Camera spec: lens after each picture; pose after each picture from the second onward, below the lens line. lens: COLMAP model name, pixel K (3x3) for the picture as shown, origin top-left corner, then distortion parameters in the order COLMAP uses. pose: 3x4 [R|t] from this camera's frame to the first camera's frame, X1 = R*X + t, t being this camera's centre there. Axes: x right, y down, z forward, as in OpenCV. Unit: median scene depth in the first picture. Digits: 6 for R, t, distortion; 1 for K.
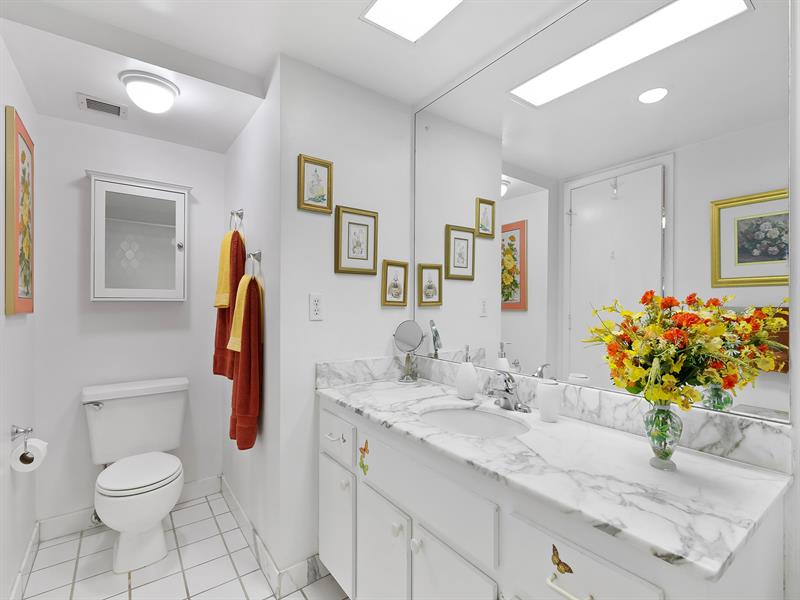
lens RADIAL K [[379.7, 0, 402.9], [0, 379.7, 299.4], [0, 0, 1]] dist [0.016360, -0.005800]
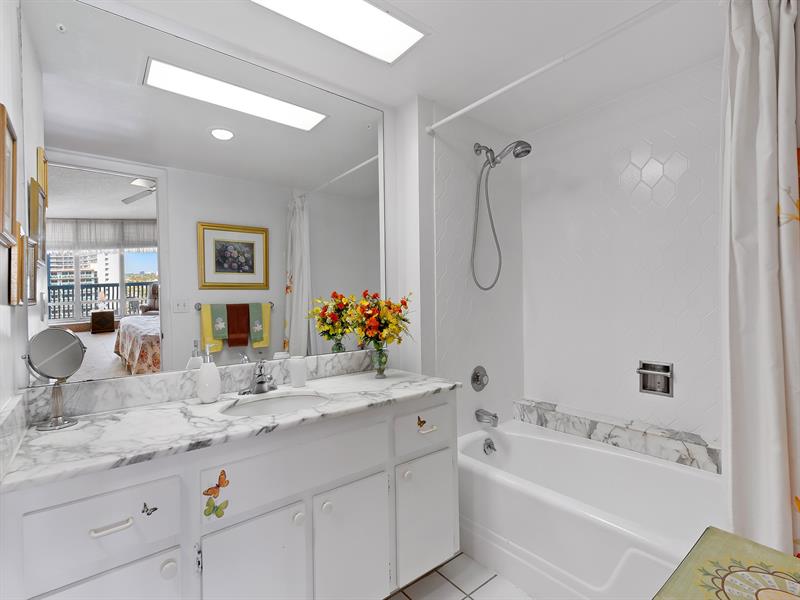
lens RADIAL K [[379.7, 0, 402.9], [0, 379.7, 299.4], [0, 0, 1]] dist [0.016360, -0.005800]
pose [[-0.034880, -0.000168, 0.999391, -0.888989], [0.011460, 0.999934, 0.000568, 0.019192], [-0.999326, 0.011473, -0.034876, 0.645288]]
